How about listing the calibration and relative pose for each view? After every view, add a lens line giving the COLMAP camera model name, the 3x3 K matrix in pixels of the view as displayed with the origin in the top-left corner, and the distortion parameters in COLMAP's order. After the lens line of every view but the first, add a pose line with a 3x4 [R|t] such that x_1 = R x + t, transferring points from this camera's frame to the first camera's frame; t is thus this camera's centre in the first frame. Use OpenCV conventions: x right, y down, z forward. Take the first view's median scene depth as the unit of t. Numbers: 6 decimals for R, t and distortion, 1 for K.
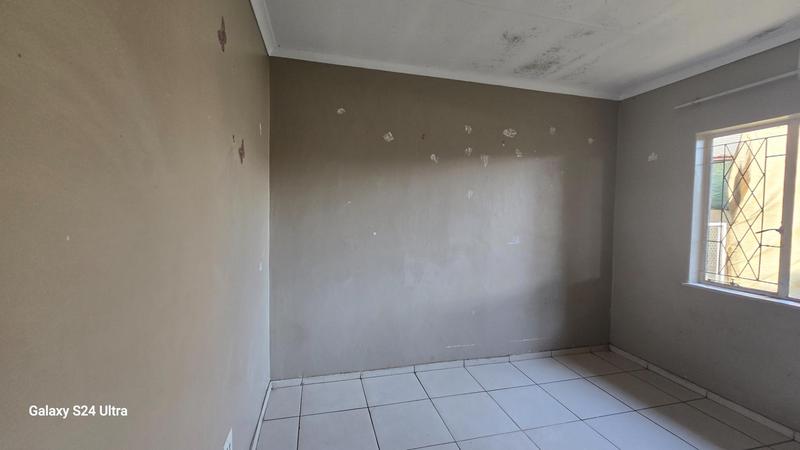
lens RADIAL K [[327.3, 0, 399.5], [0, 327.3, 223.4], [0, 0, 1]] dist [0.020147, 0.000100]
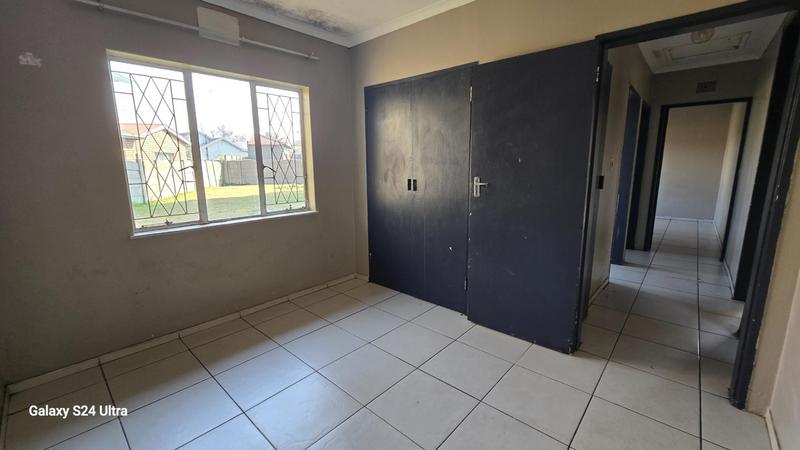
lens RADIAL K [[327.3, 0, 399.5], [0, 327.3, 223.4], [0, 0, 1]] dist [0.020147, 0.000100]
pose [[-0.556714, -0.169186, 0.813293, -0.211740], [0.019883, 0.976046, 0.216653, -0.022835], [-0.830467, 0.136784, -0.540014, 0.947755]]
